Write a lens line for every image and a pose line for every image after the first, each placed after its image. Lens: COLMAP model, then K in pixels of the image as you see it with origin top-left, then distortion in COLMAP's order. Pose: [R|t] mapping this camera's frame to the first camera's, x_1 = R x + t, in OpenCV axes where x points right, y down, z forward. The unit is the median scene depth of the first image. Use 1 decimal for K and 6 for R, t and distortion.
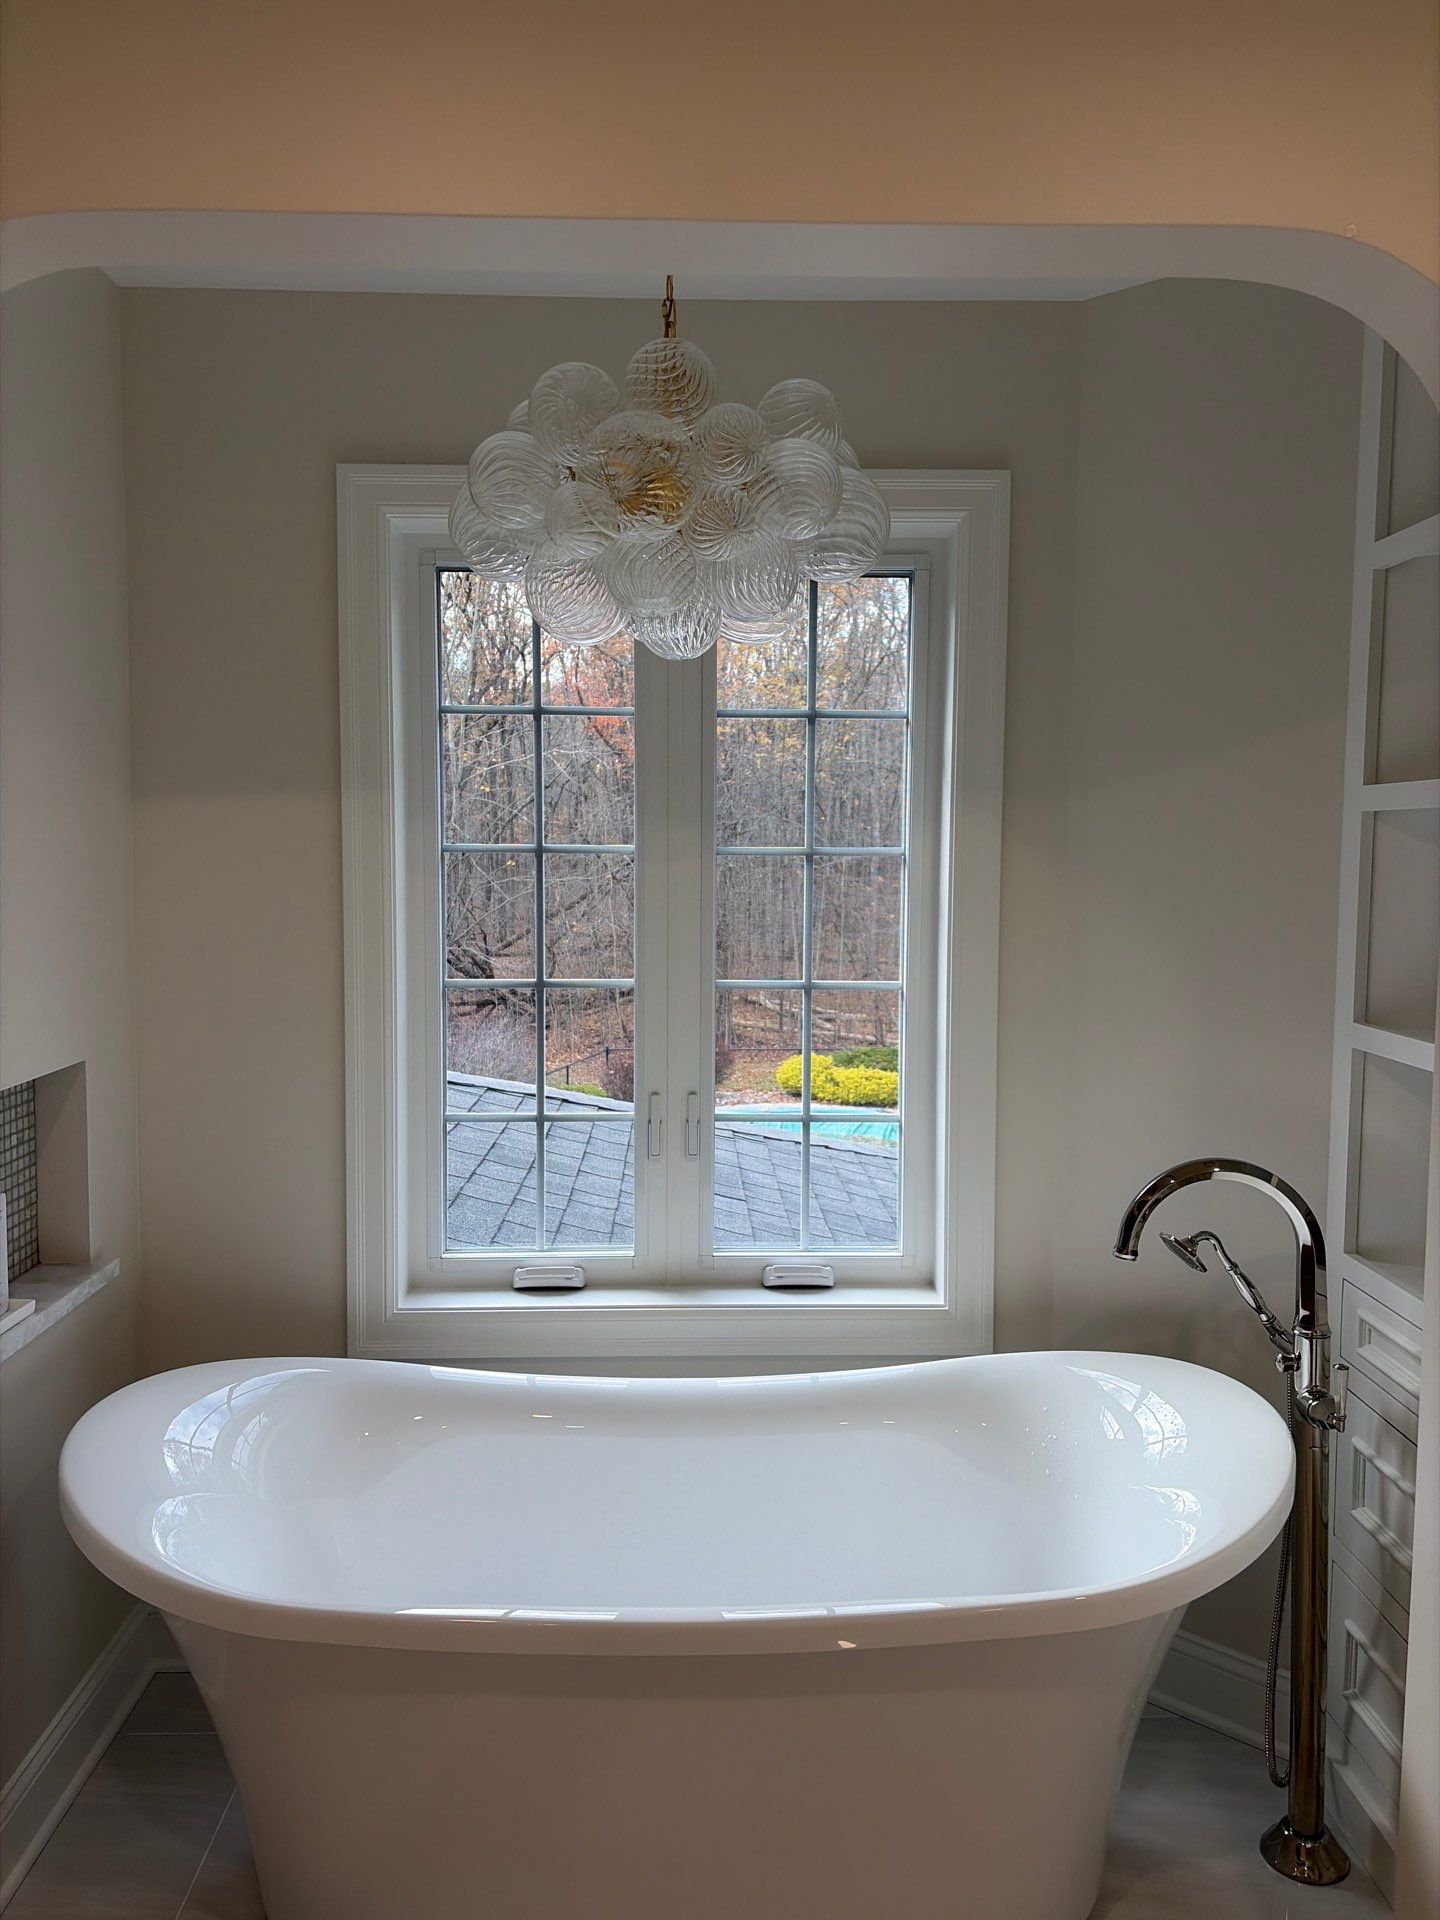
lens RADIAL K [[1451.6, 0, 720.0], [0, 1451.6, 960.0], [0, 0, 1]] dist [0.068915, -0.096783]
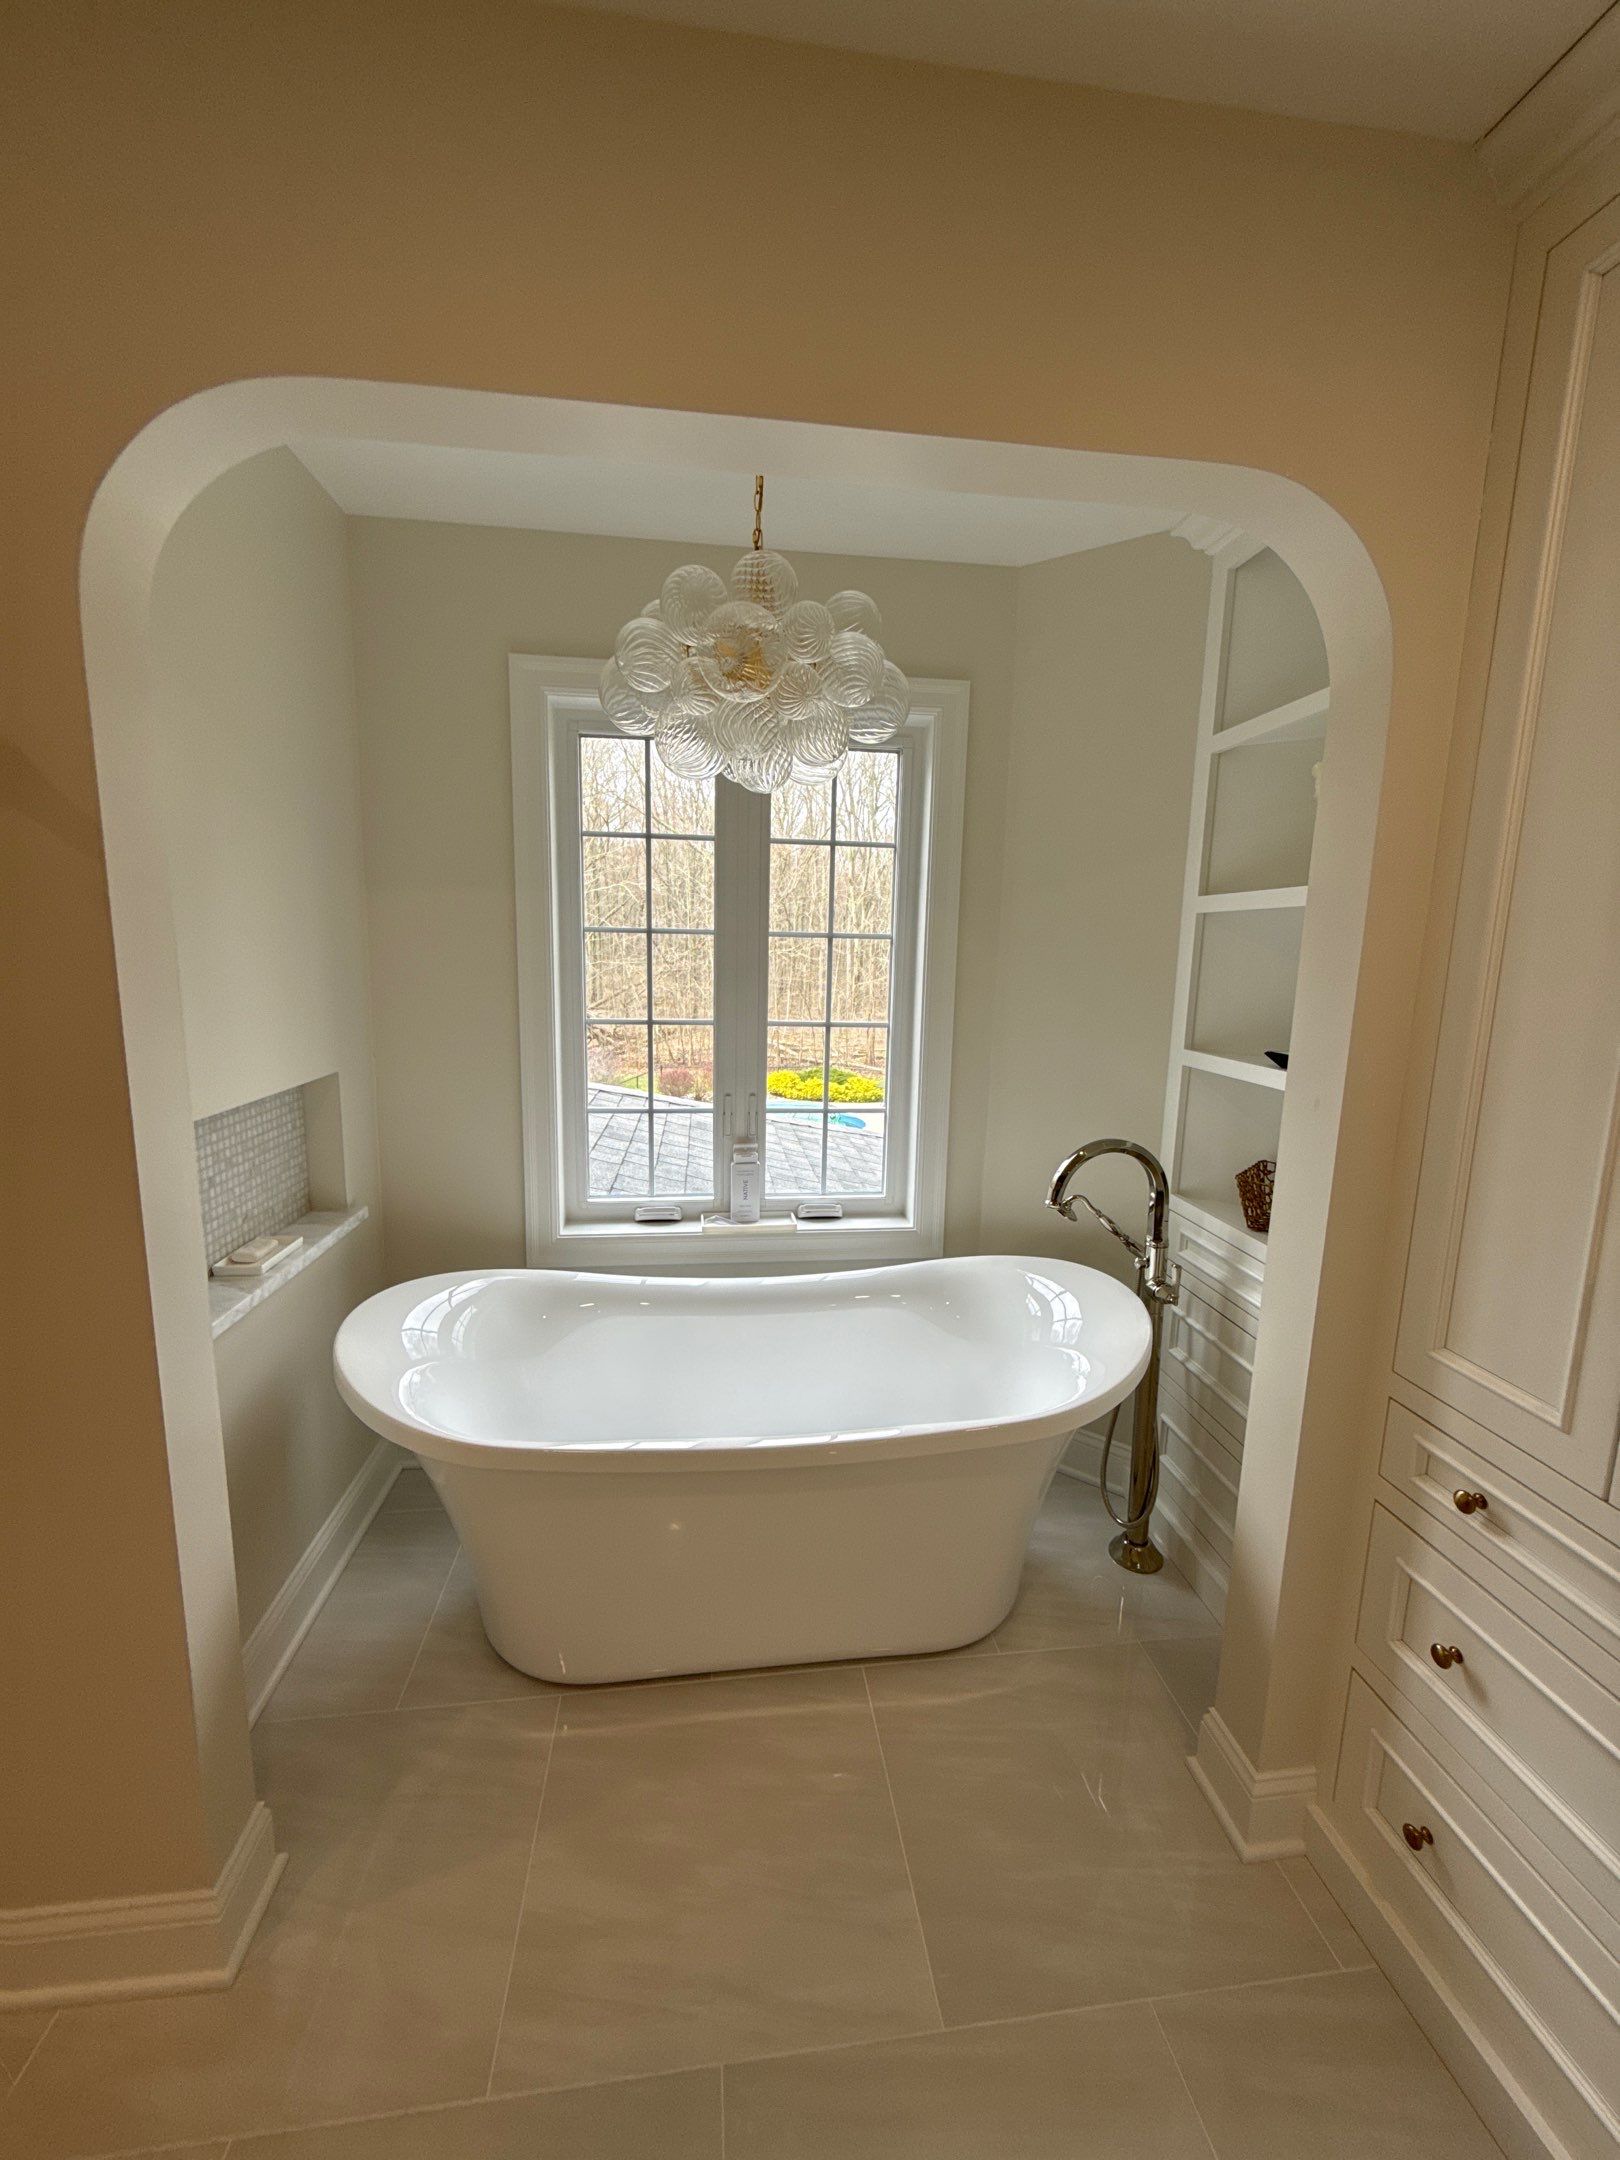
lens RADIAL K [[859.2, 0, 811.2], [0, 859.2, 1084.7], [0, 0, 1]] dist [0.000267, 0.000224]
pose [[0.994973, 0.001045, 0.100134, -0.057943], [-0.009211, 0.996661, 0.081125, 0.009592], [-0.099715, -0.081639, 0.991661, 0.120483]]
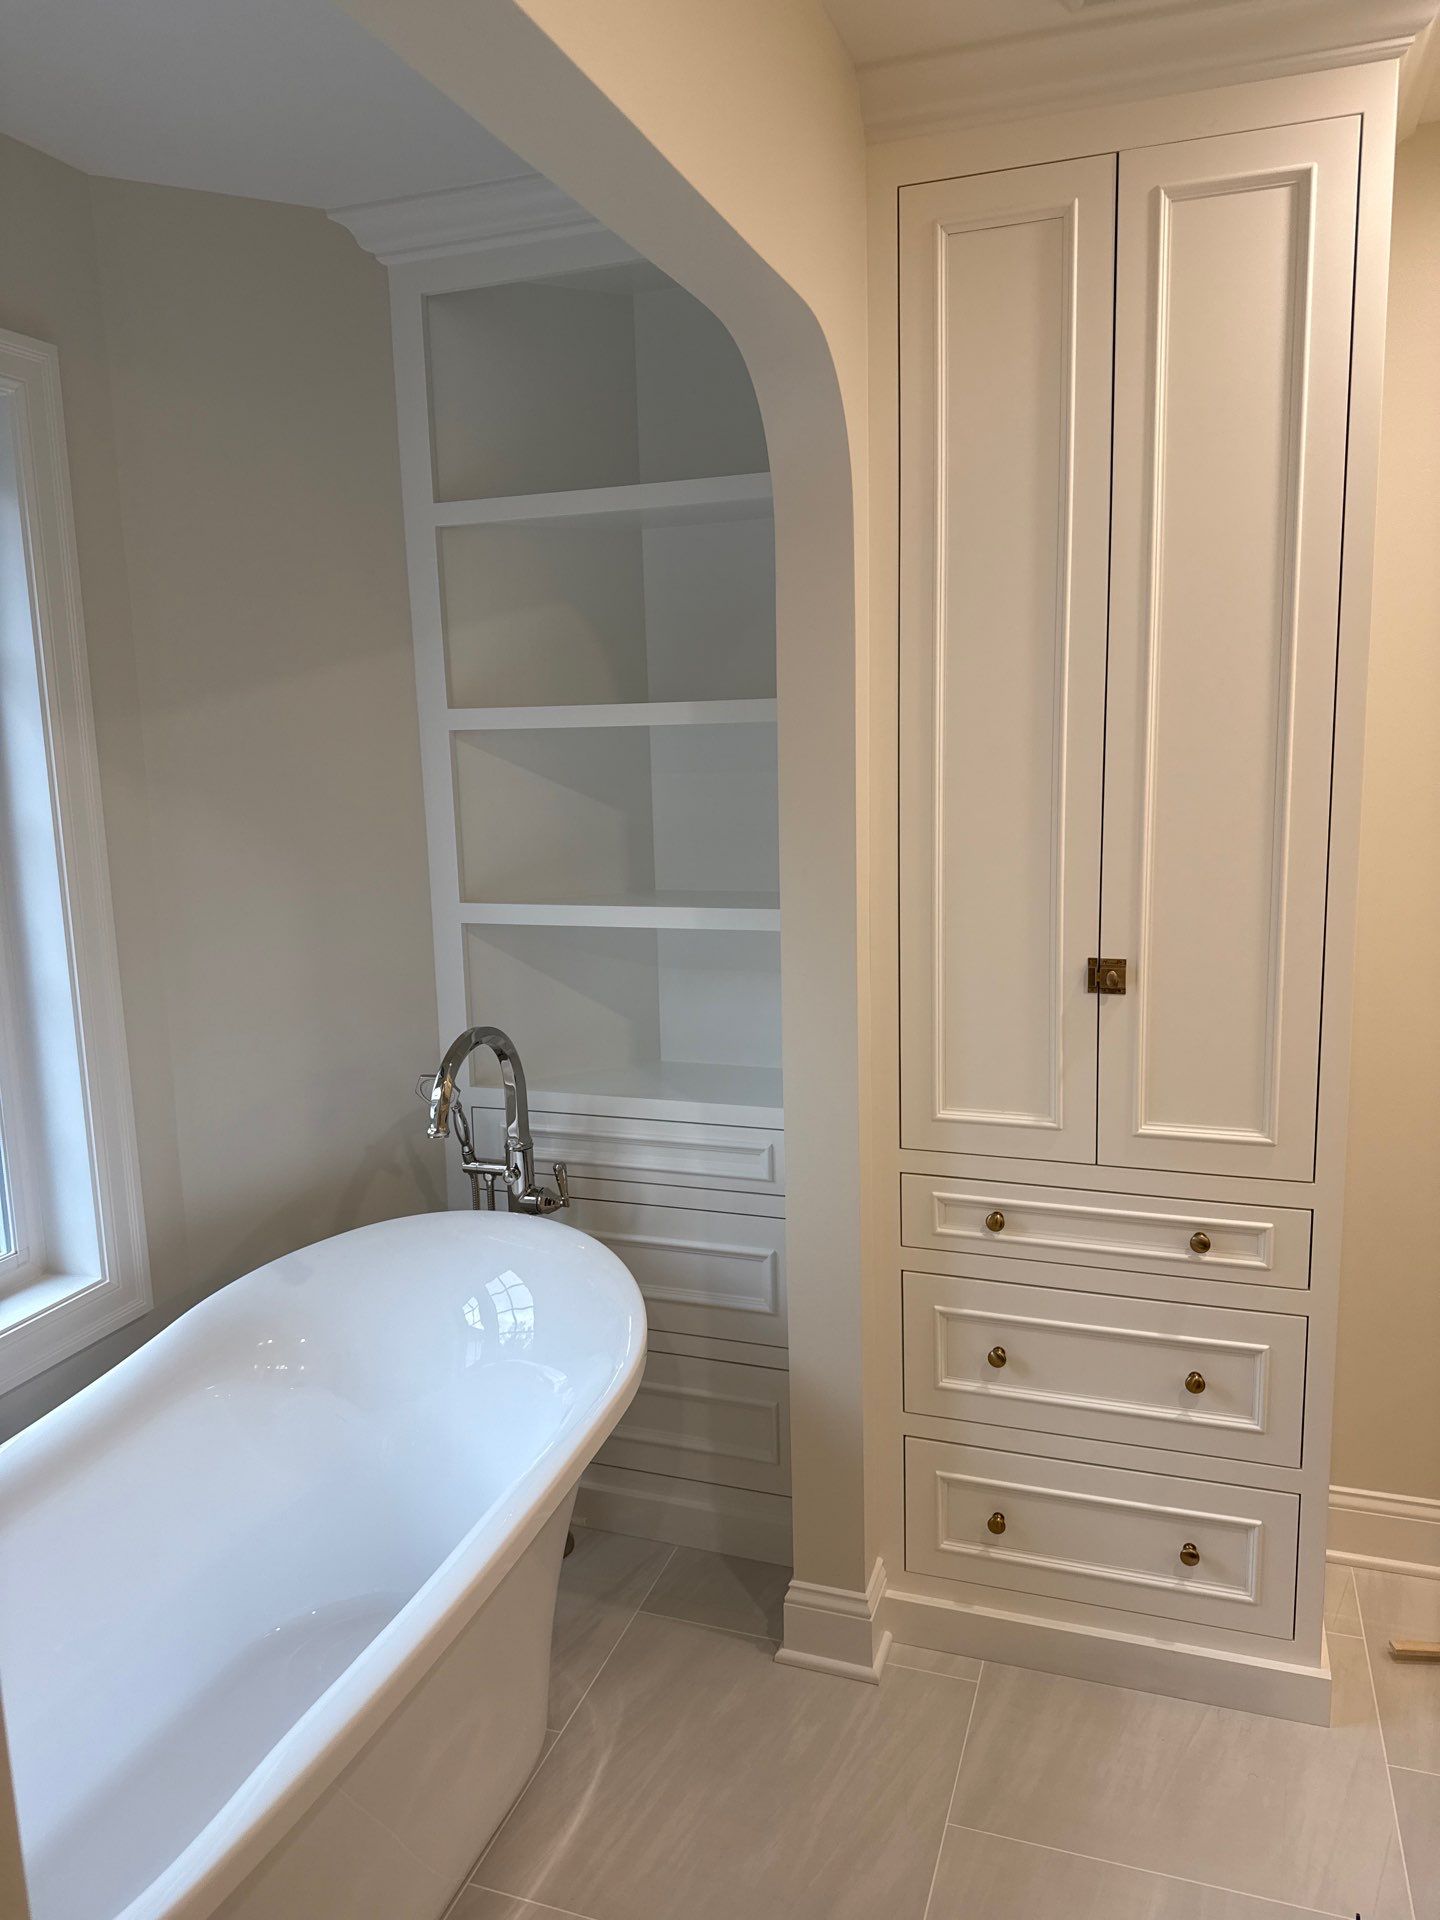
lens RADIAL K [[1233.2, 0, 812.9], [0, 1233.2, 955.6], [0, 0, 1]] dist [0.049621, -0.083390]
pose [[0.329938, -0.161764, 0.930039, -0.442356], [0.098063, 0.985751, 0.136666, -0.026437], [-0.938895, 0.046112, 0.341100, 0.365742]]
